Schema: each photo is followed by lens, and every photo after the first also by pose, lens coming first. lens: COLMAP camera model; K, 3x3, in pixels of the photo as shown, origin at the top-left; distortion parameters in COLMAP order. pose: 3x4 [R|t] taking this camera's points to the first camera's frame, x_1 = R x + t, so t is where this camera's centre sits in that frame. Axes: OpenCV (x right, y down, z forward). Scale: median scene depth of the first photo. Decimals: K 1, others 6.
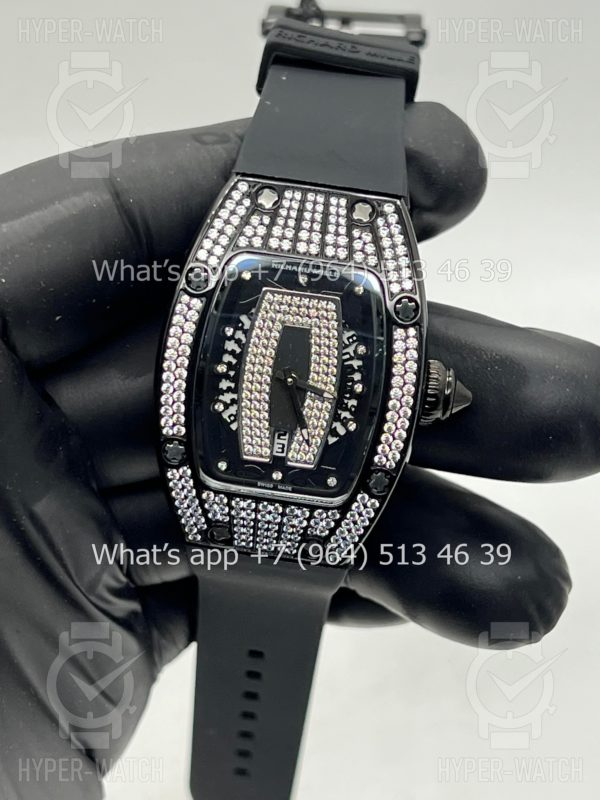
lens RADIAL K [[1791.7, 0, 300.0], [0, 1791.7, 400.0], [0, 0, 1]] dist [0.288325, -0.397564]
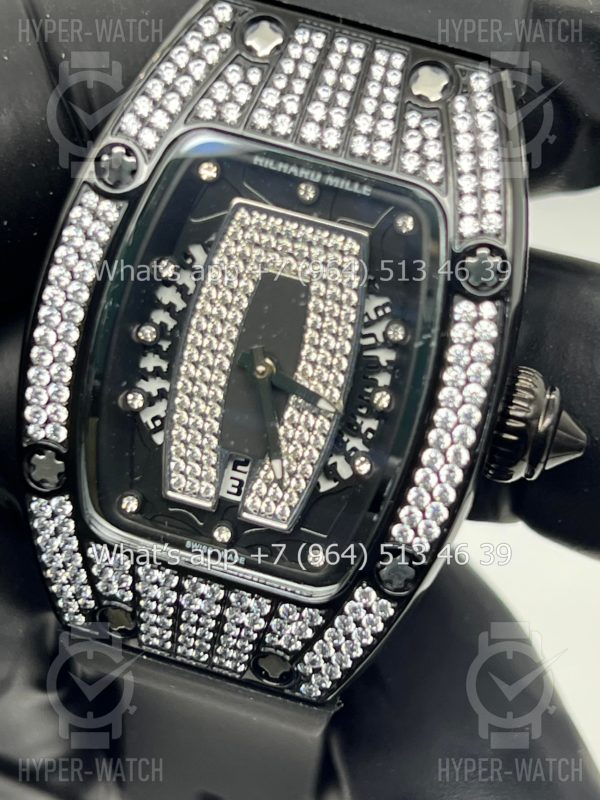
lens RADIAL K [[1791.7, 0, 300.0], [0, 1791.7, 400.0], [0, 0, 1]] dist [0.288325, -0.397564]
pose [[0.986851, 0.131800, -0.093562, 0.059404], [-0.131158, 0.991276, 0.013006, -0.010439], [0.094460, -0.000564, 0.995528, 0.442091]]
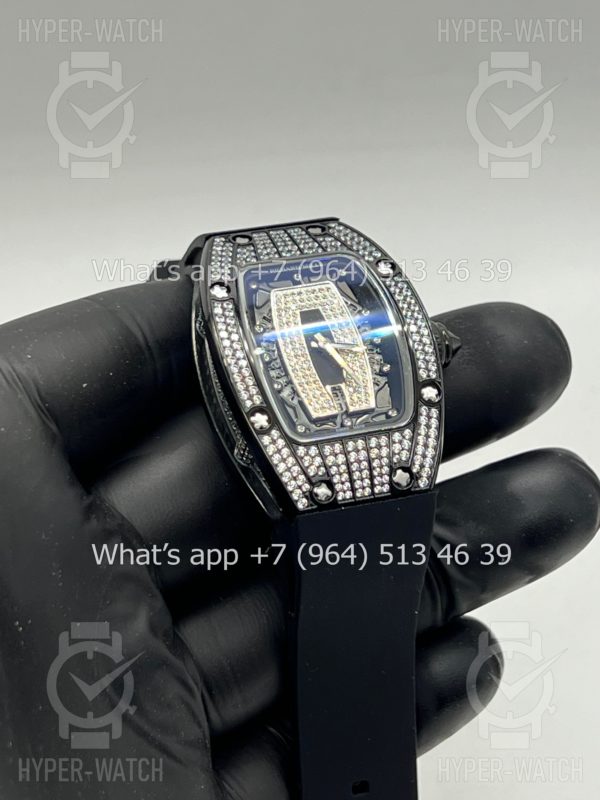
lens RADIAL K [[1791.7, 0, 300.0], [0, 1791.7, 400.0], [0, 0, 1]] dist [0.288325, -0.397564]
pose [[0.886041, -0.250221, 0.390283, -0.480118], [0.440579, 0.716487, -0.540866, 0.634338], [-0.144297, 0.651180, 0.745079, 0.157419]]
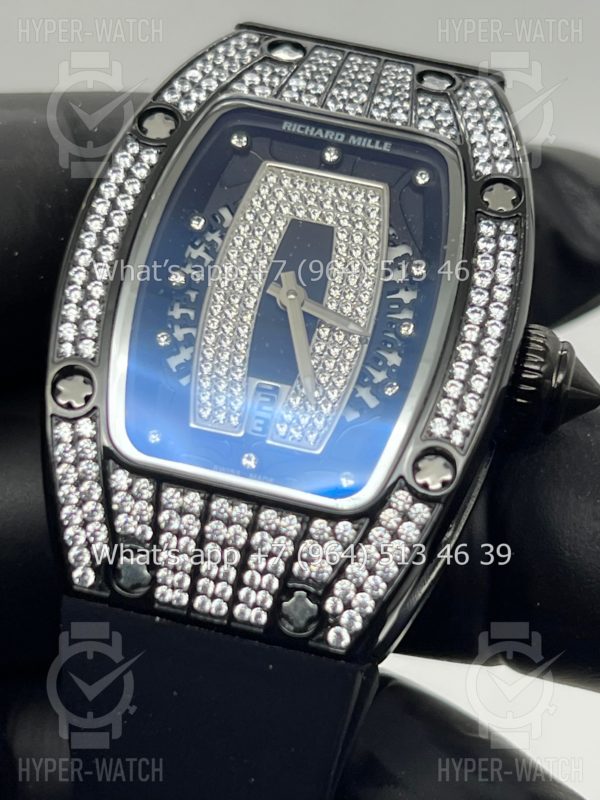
lens RADIAL K [[1791.7, 0, 300.0], [0, 1791.7, 400.0], [0, 0, 1]] dist [0.288325, -0.397564]
pose [[0.994489, 0.102161, -0.023554, 0.013952], [-0.098705, 0.836619, -0.538819, 0.327072], [-0.035340, 0.538174, 0.842093, 0.527006]]
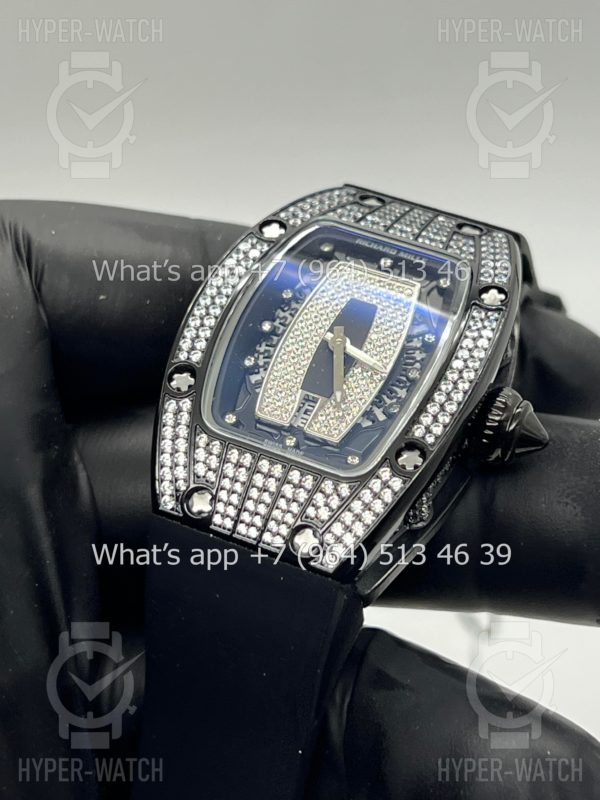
lens RADIAL K [[1791.7, 0, 300.0], [0, 1791.7, 400.0], [0, 0, 1]] dist [0.288325, -0.397564]
pose [[0.955149, 0.211818, -0.206938, 0.157279], [-0.296124, 0.681565, -0.669163, 0.577936], [-0.000699, 0.700430, 0.713721, 0.410422]]
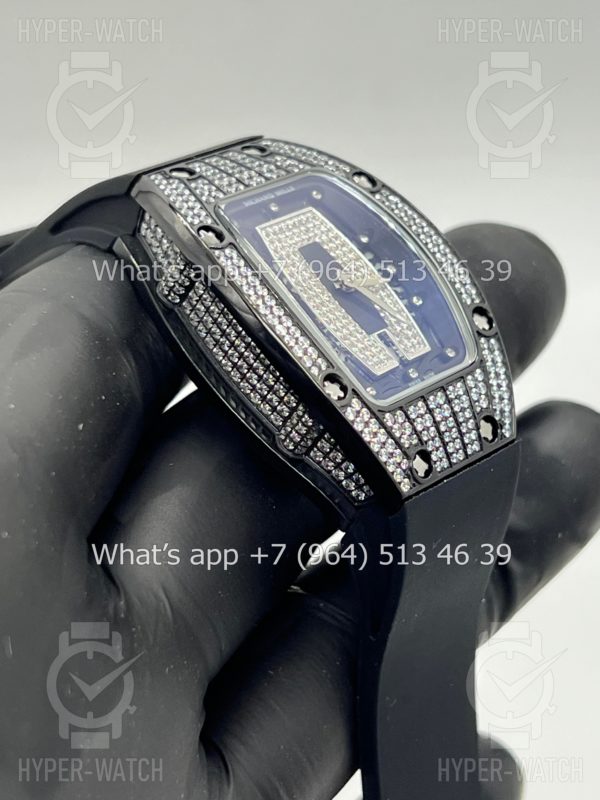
lens RADIAL K [[1791.7, 0, 300.0], [0, 1791.7, 400.0], [0, 0, 1]] dist [0.288325, -0.397564]
pose [[0.557261, -0.390961, 0.732536, -0.695638], [0.764929, 0.584920, -0.269726, 0.246135], [-0.323023, 0.710646, 0.625011, 0.484324]]
